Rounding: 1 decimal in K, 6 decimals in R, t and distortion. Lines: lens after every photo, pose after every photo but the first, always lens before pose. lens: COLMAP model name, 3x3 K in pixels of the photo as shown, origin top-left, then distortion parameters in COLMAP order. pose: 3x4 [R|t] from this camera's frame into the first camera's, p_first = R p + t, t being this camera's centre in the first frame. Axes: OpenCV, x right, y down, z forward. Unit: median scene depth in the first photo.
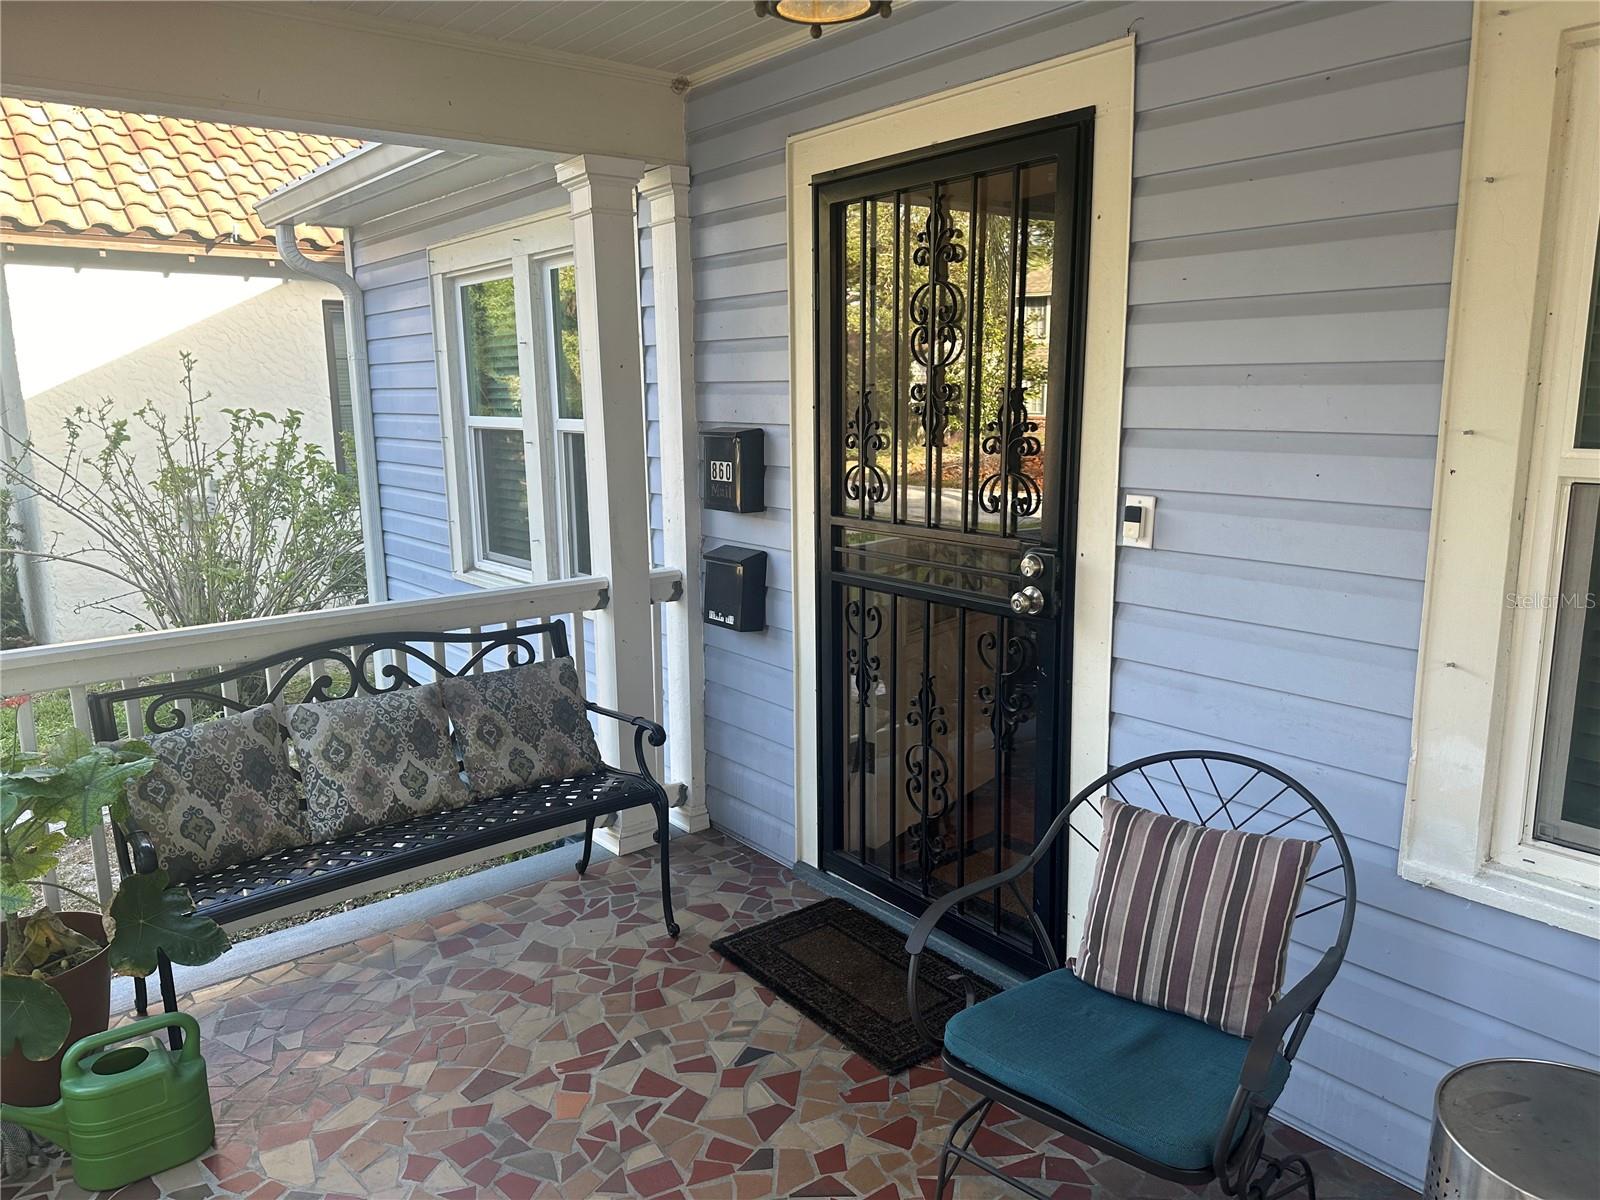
lens RADIAL K [[1118.7, 0, 803.8], [0, 1118.7, 601.8], [0, 0, 1]] dist [0.147681, -0.220967]
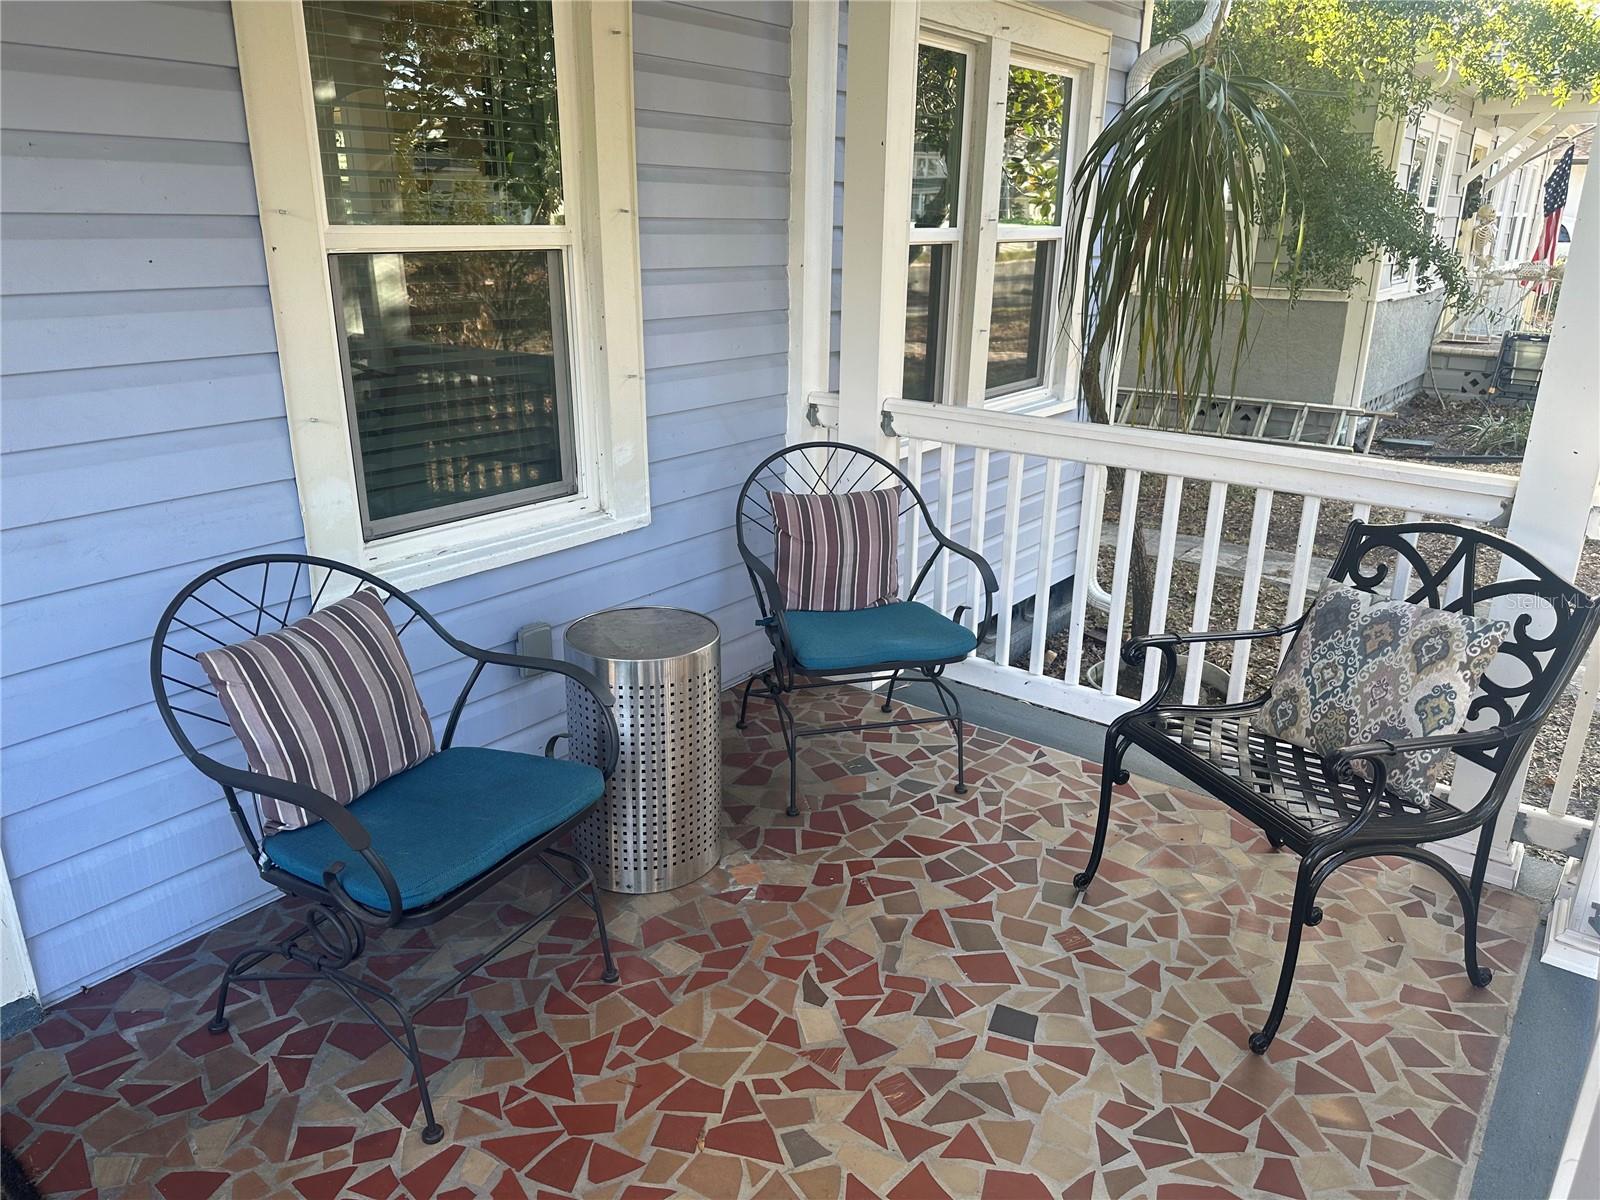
lens RADIAL K [[1118.7, 0, 803.8], [0, 1118.7, 601.8], [0, 0, 1]] dist [0.147681, -0.220967]
pose [[-0.221701, -0.306912, 0.925556, -0.398419], [0.177110, 0.920715, 0.347731, -0.053683], [-0.958896, 0.241018, -0.149766, 0.433615]]
